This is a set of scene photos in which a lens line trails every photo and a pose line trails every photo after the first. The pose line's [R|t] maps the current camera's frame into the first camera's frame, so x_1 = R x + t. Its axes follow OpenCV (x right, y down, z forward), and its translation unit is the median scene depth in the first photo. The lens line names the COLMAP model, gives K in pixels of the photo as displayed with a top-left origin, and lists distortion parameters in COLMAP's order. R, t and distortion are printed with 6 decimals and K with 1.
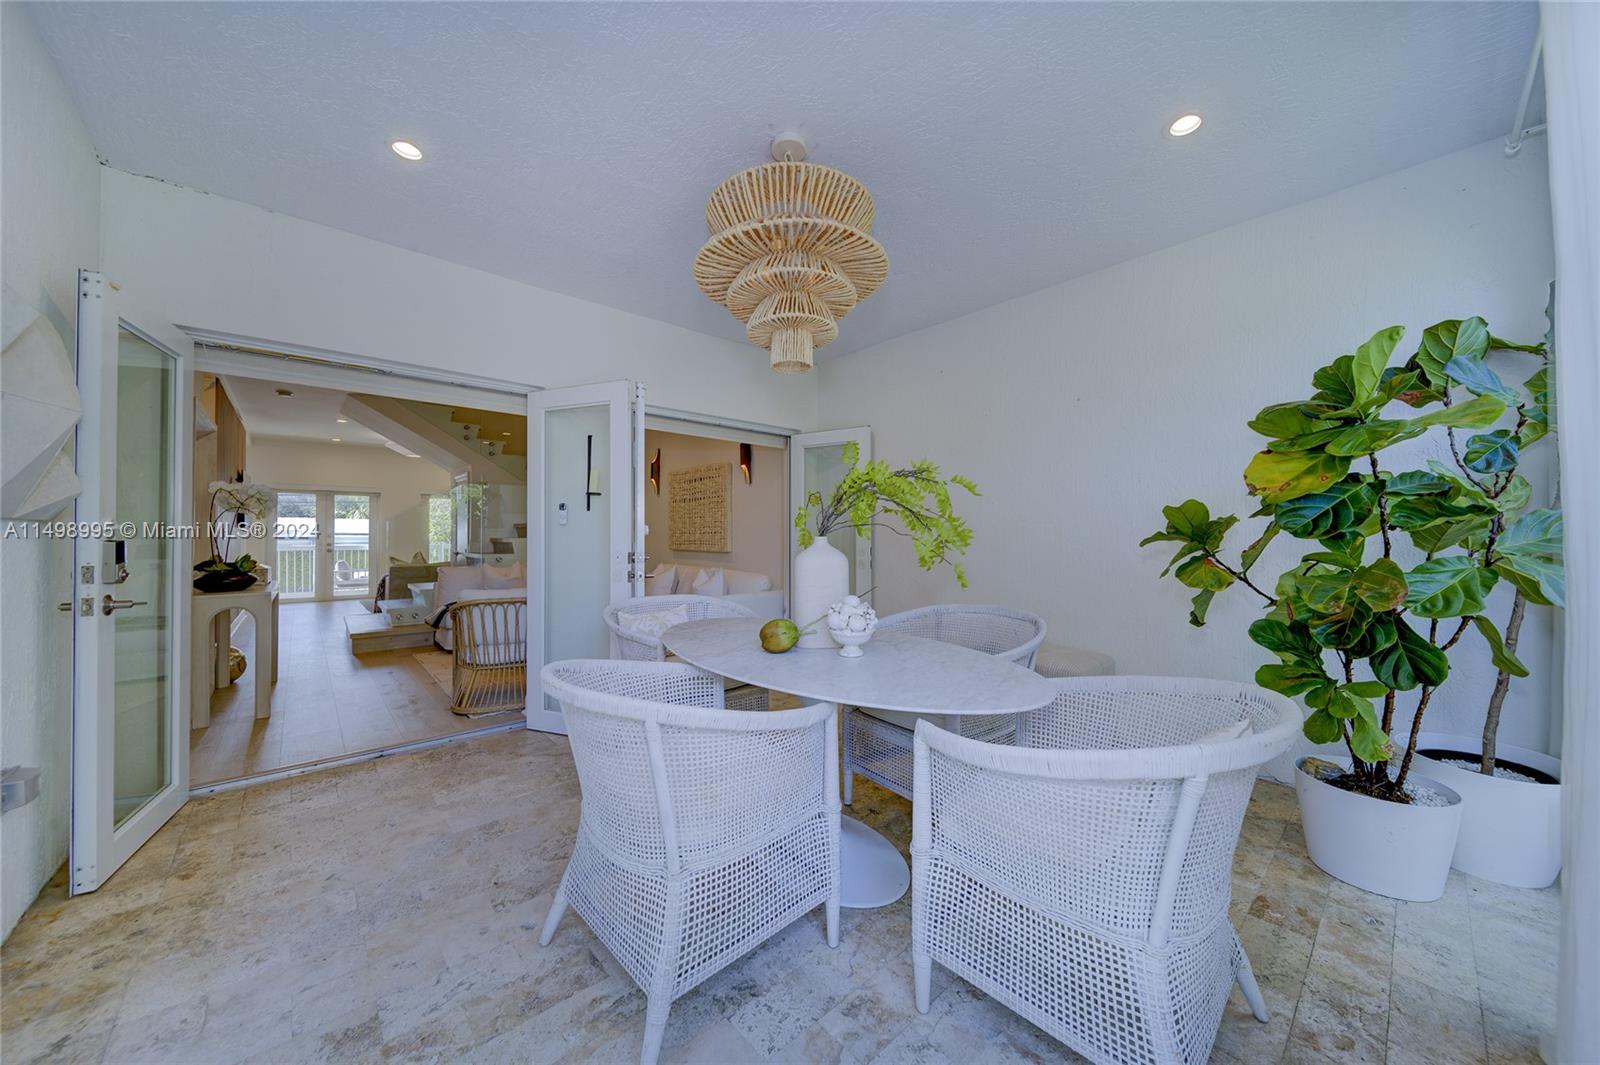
lens RADIAL K [[564.2, 0, 807.5], [0, 564.2, 530.8], [0, 0, 1]] dist [-0.009721, 0.001386]
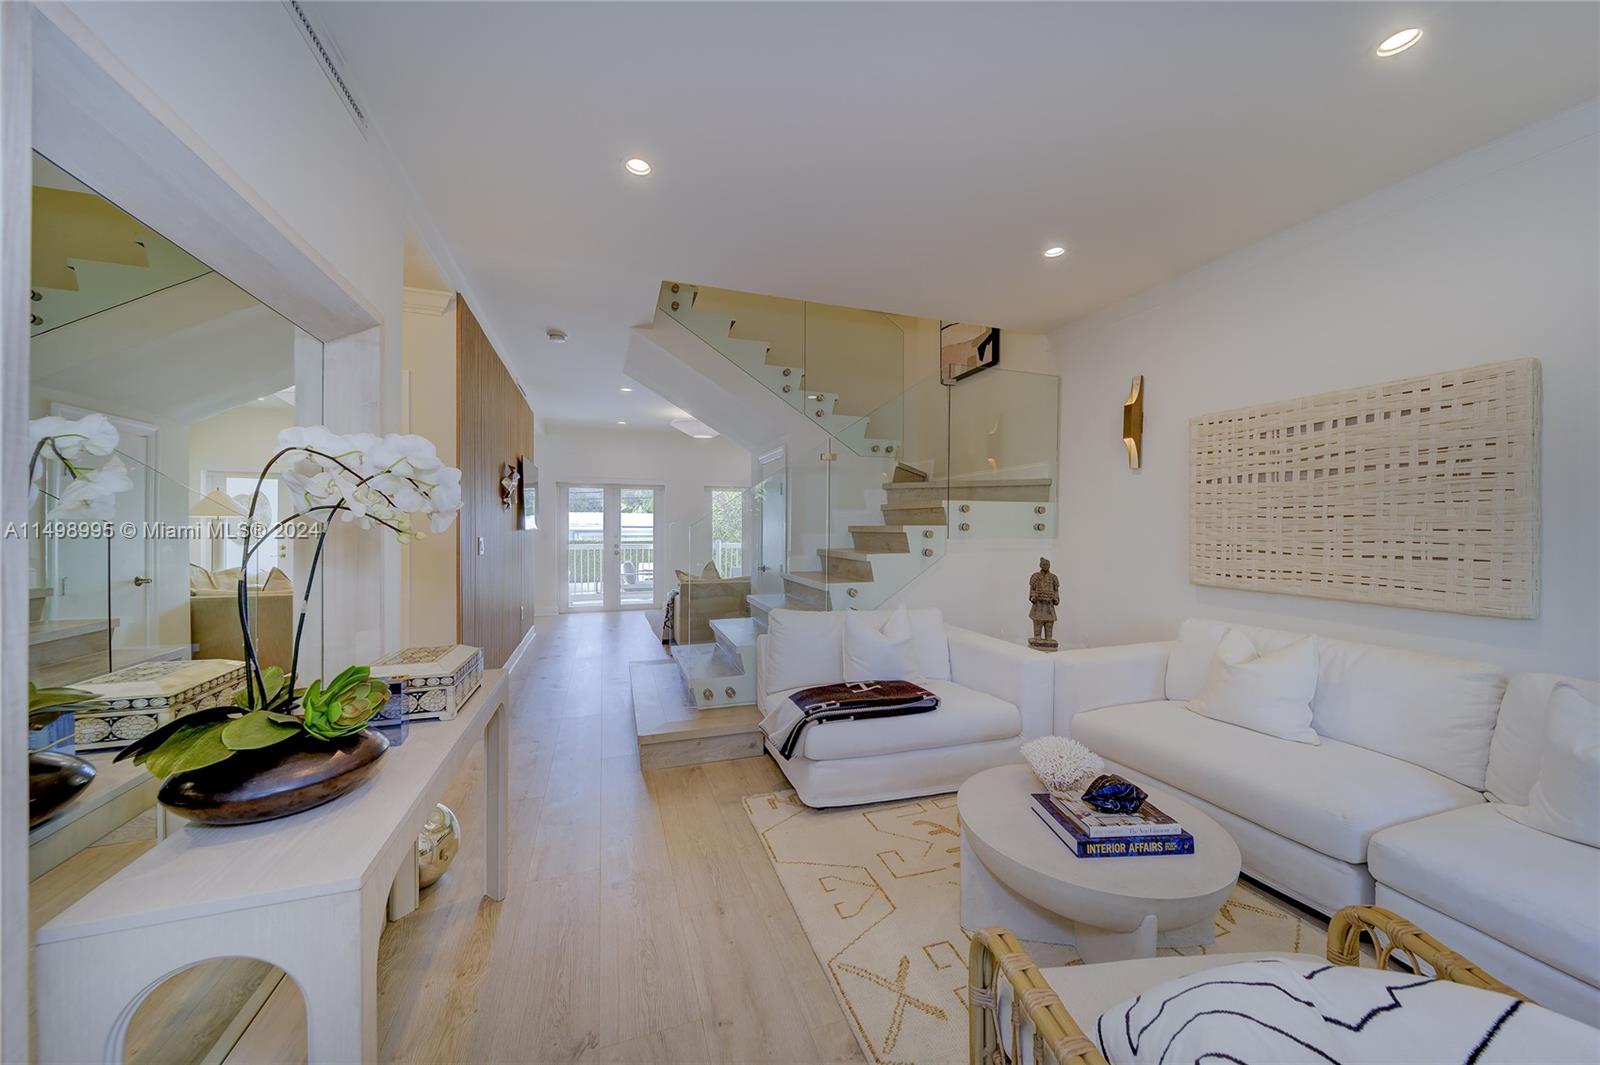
lens RADIAL K [[564.2, 0, 793.9], [0, 564.2, 532.3], [0, 0, 1]] dist [-0.009721, 0.001386]
pose [[0.917176, 0.009512, -0.398369, -0.286786], [-0.002150, 0.999819, 0.018924, -0.014777], [0.398477, -0.016500, 0.917030, 0.350443]]
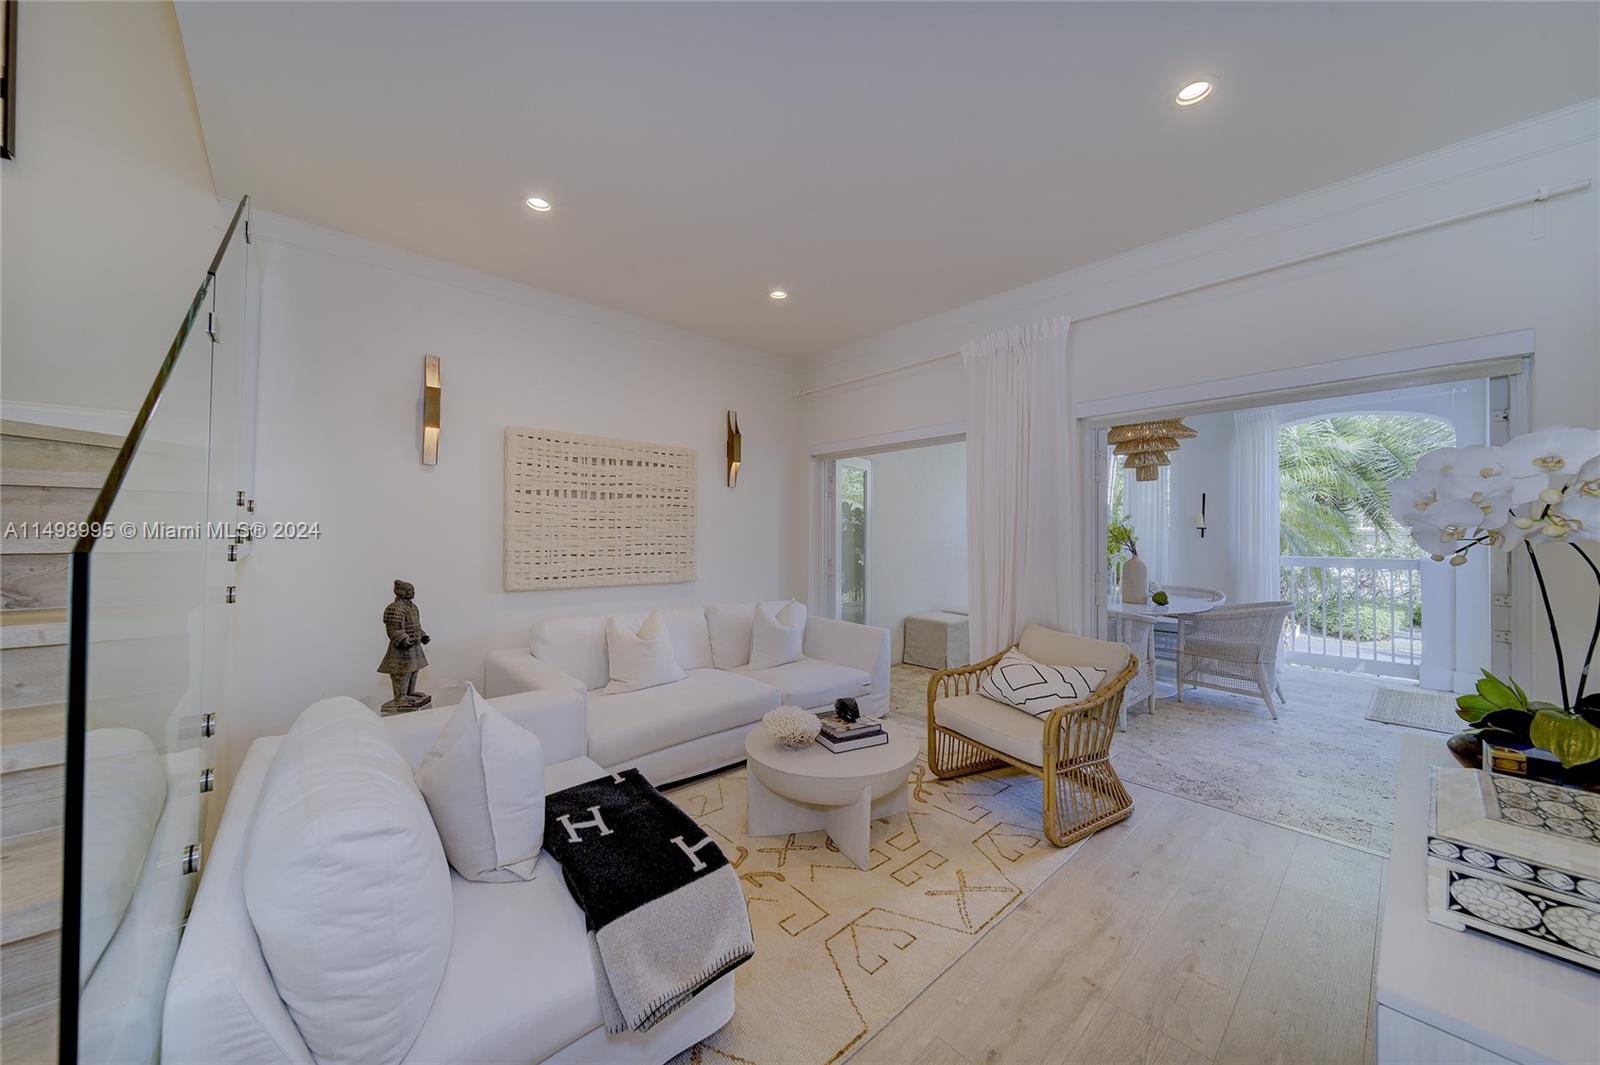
lens RADIAL K [[564.2, 0, 803.4], [0, 564.2, 530.9], [0, 0, 1]] dist [-0.009721, 0.001386]
pose [[0.000565, 0.008390, 0.999965, -0.561709], [-0.014691, 0.999857, -0.008381, -0.014039], [-0.999892, -0.014686, 0.000688, 0.592396]]
